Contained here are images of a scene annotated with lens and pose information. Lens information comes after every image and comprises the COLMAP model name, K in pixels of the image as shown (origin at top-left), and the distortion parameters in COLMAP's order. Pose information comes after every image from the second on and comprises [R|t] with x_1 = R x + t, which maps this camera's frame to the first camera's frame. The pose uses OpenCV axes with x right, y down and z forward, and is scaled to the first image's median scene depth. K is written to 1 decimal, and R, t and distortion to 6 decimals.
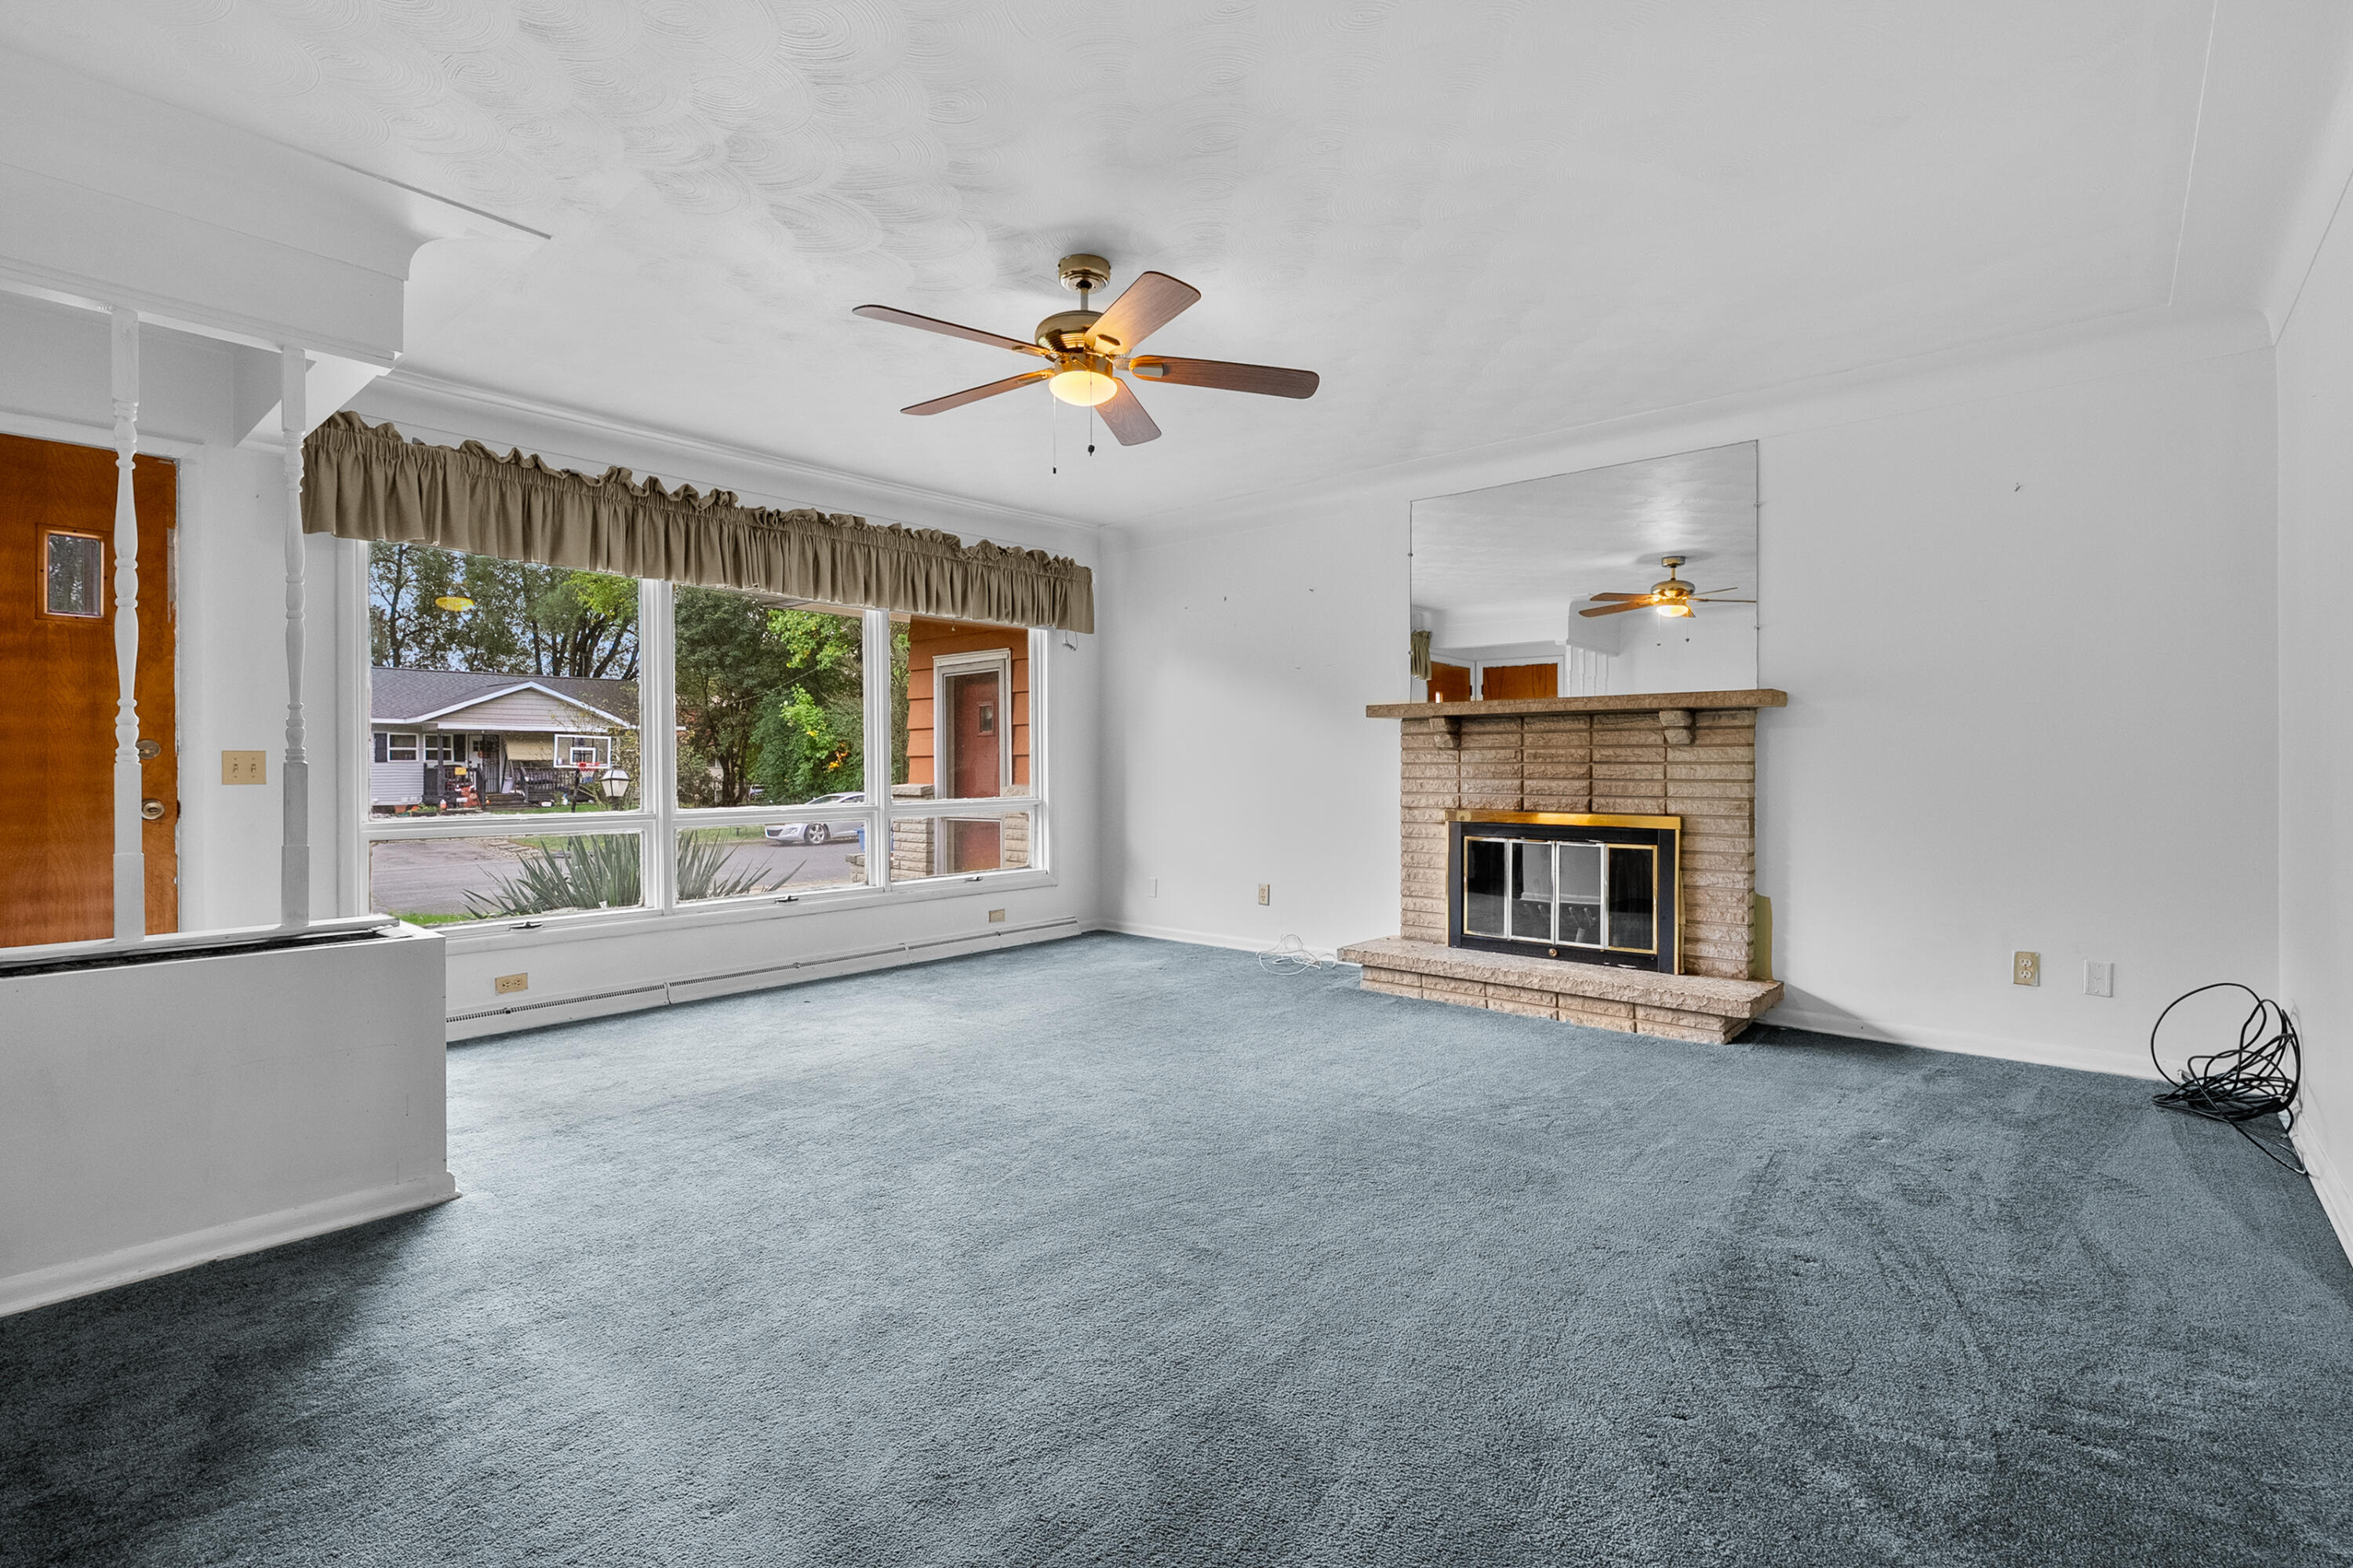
lens RADIAL K [[1091.5, 0, 1178.3], [0, 1091.5, 773.9], [0, 0, 1]] dist [-0.008902, 0.002571]
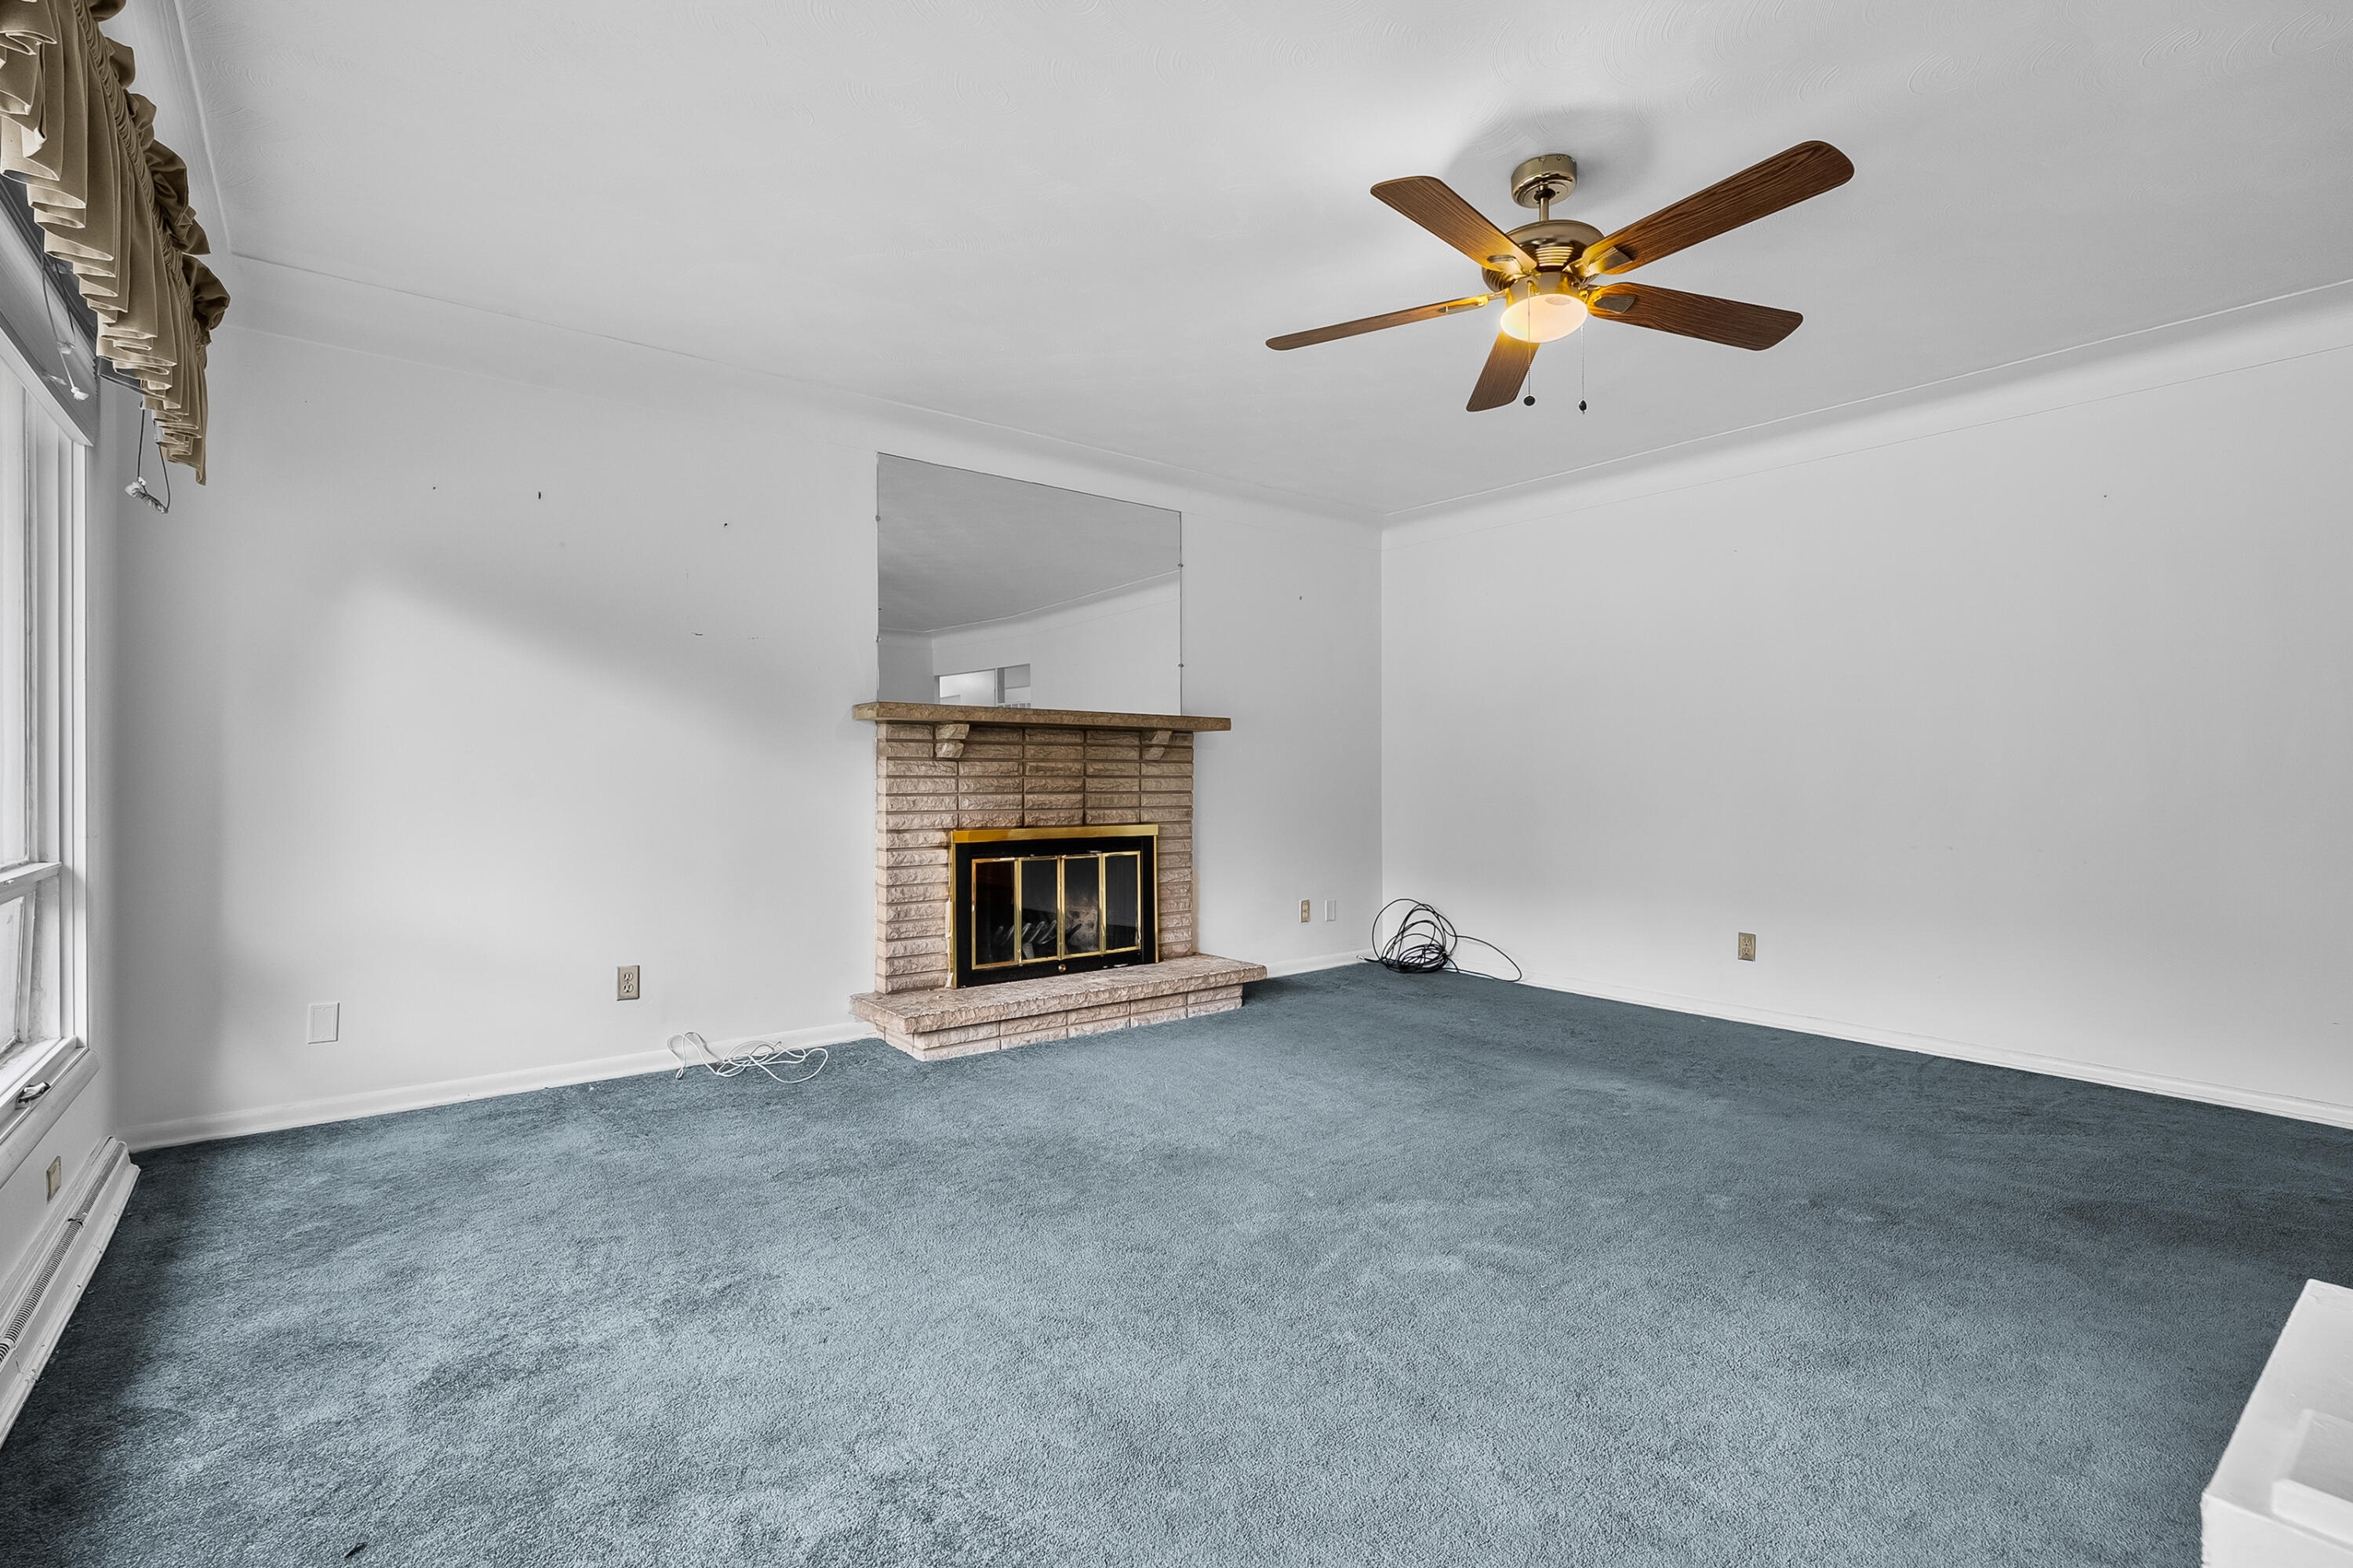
lens RADIAL K [[1091.5, 0, 1175.8], [0, 1091.5, 789.0], [0, 0, 1]] dist [-0.008902, 0.002571]
pose [[0.189507, -0.010896, 0.981819, -0.605683], [0.009331, 0.999913, 0.009296, -0.006934], [-0.981835, 0.007400, 0.189592, 0.709417]]
